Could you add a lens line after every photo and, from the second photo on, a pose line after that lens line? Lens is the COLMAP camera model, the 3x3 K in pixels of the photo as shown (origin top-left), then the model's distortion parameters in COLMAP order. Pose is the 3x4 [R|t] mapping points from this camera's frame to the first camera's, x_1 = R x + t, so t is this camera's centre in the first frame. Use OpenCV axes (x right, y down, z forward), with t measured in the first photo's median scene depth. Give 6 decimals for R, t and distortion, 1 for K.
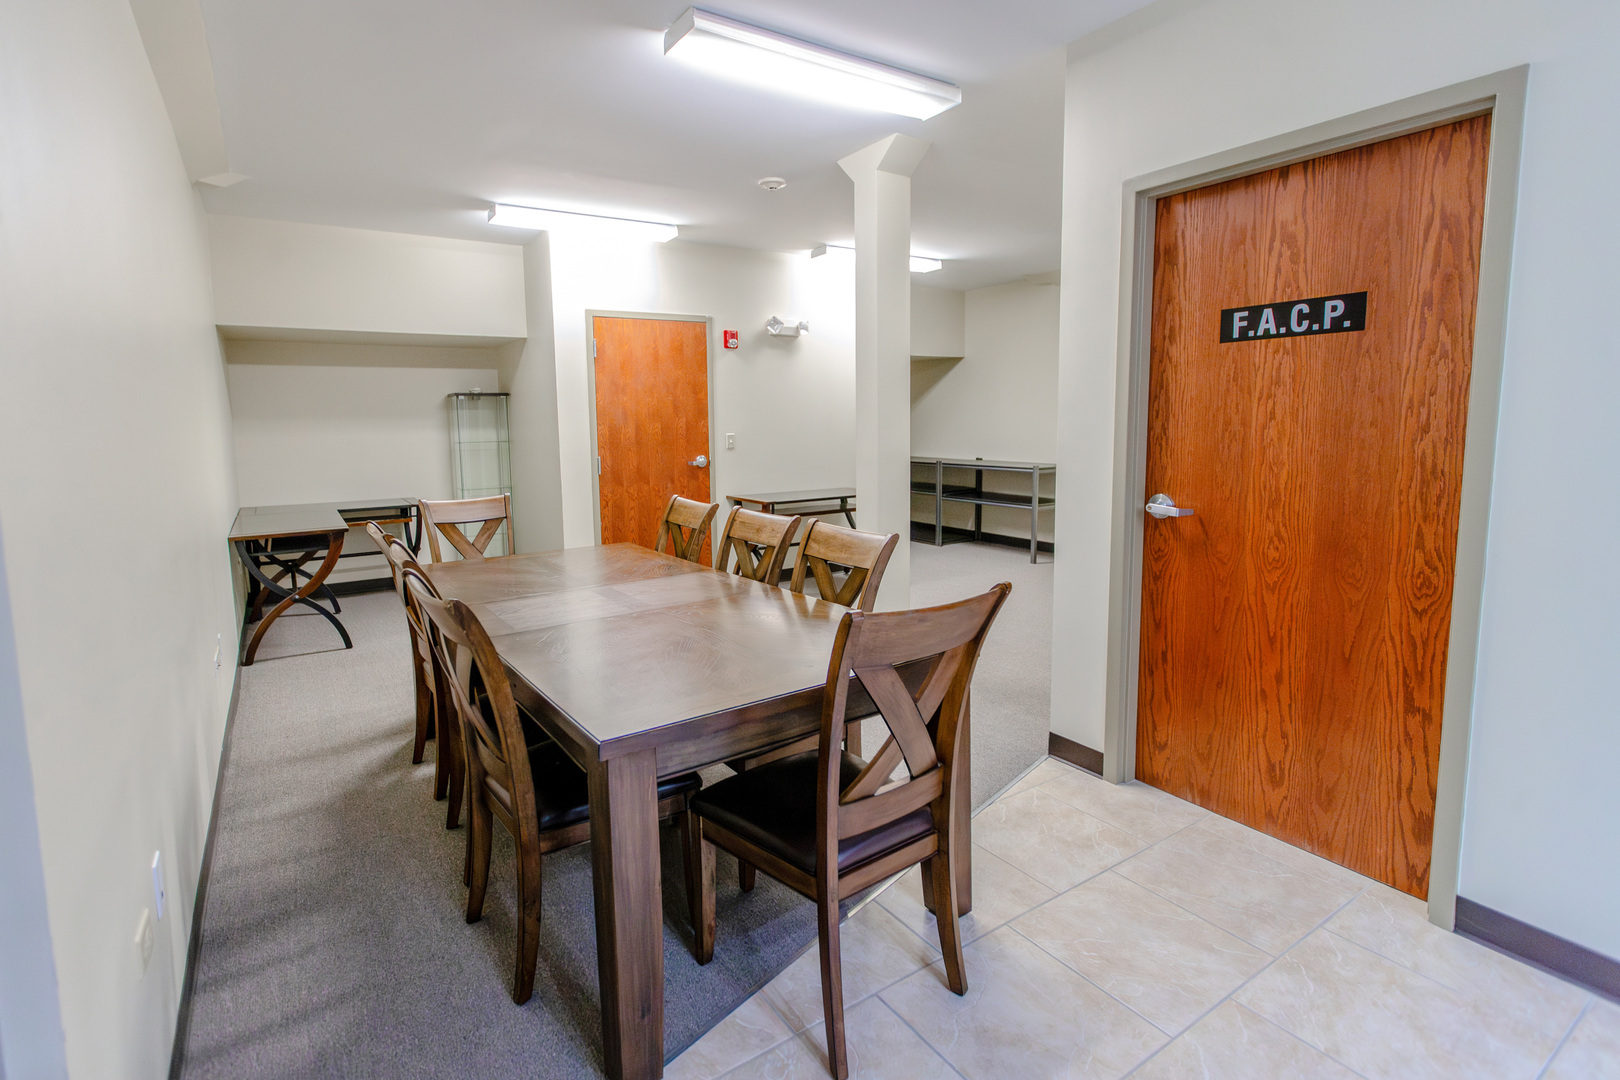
lens RADIAL K [[780.7, 0, 768.8], [0, 780.7, 505.1], [0, 0, 1]] dist [0.000670, -0.001035]
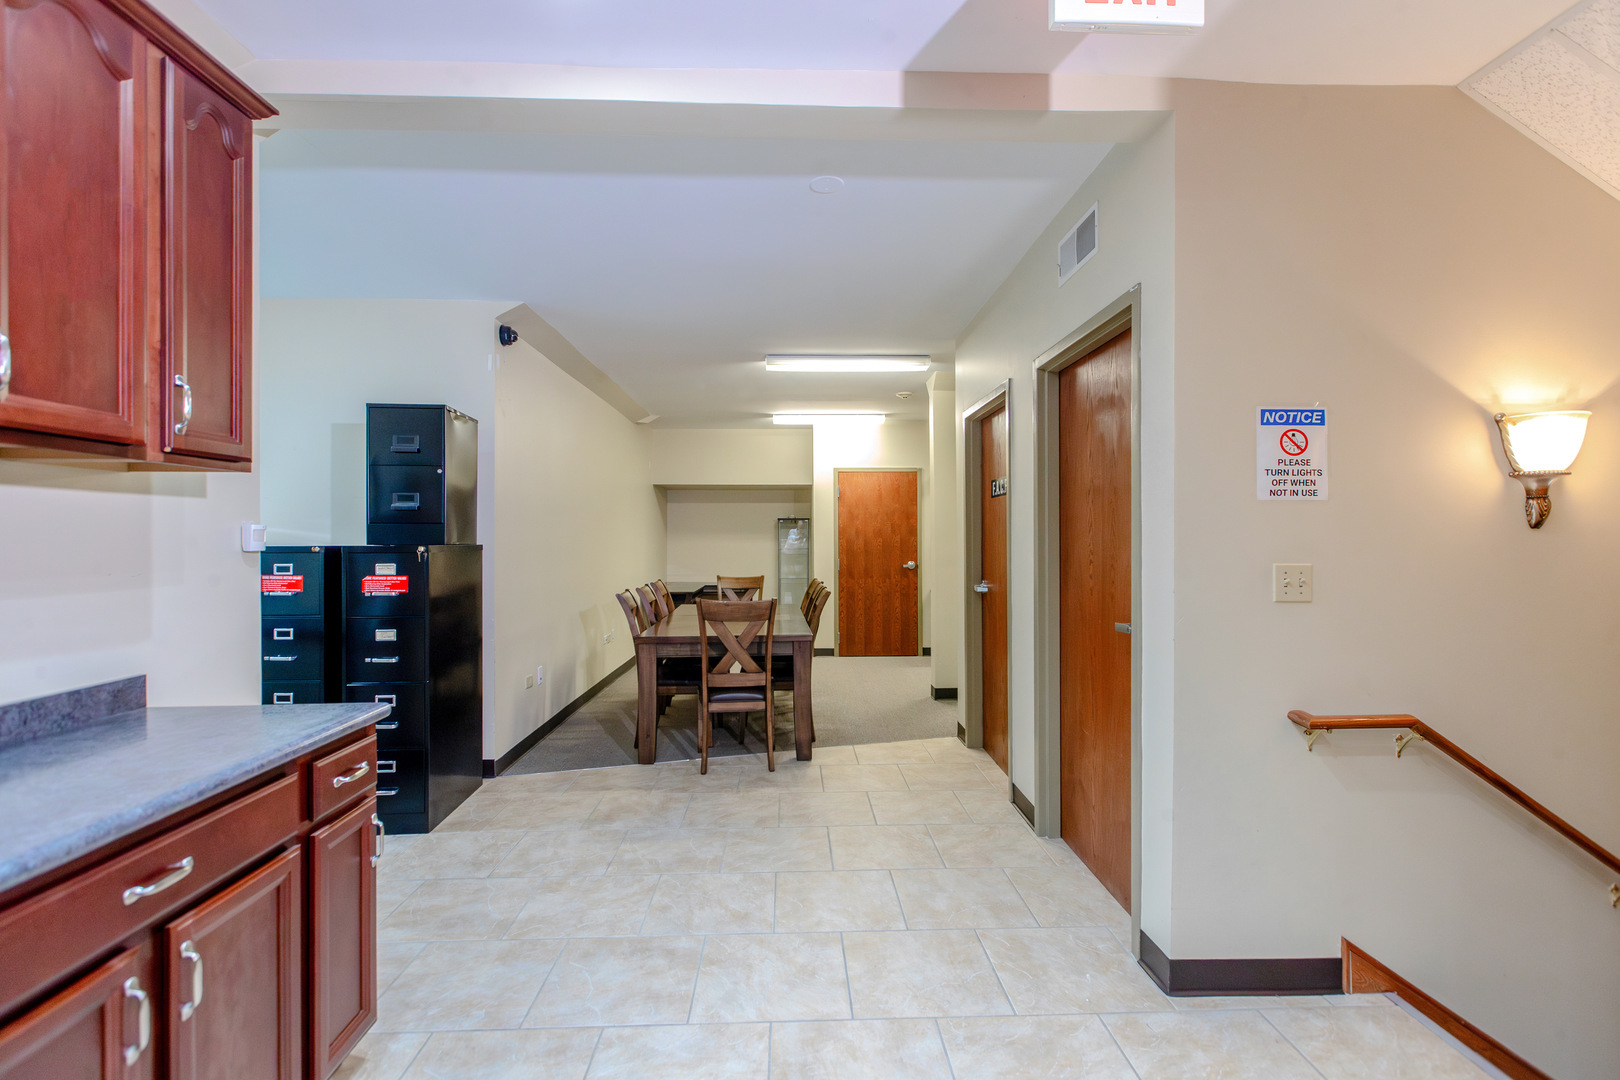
lens RADIAL K [[780.7, 0, 817.3], [0, 780.7, 534.4], [0, 0, 1]] dist [0.000670, -0.001035]
pose [[0.858753, 0.012454, -0.512239, 0.545571], [-0.069172, 0.993371, -0.091814, 0.035683], [0.507700, 0.114279, 0.853921, -0.368725]]
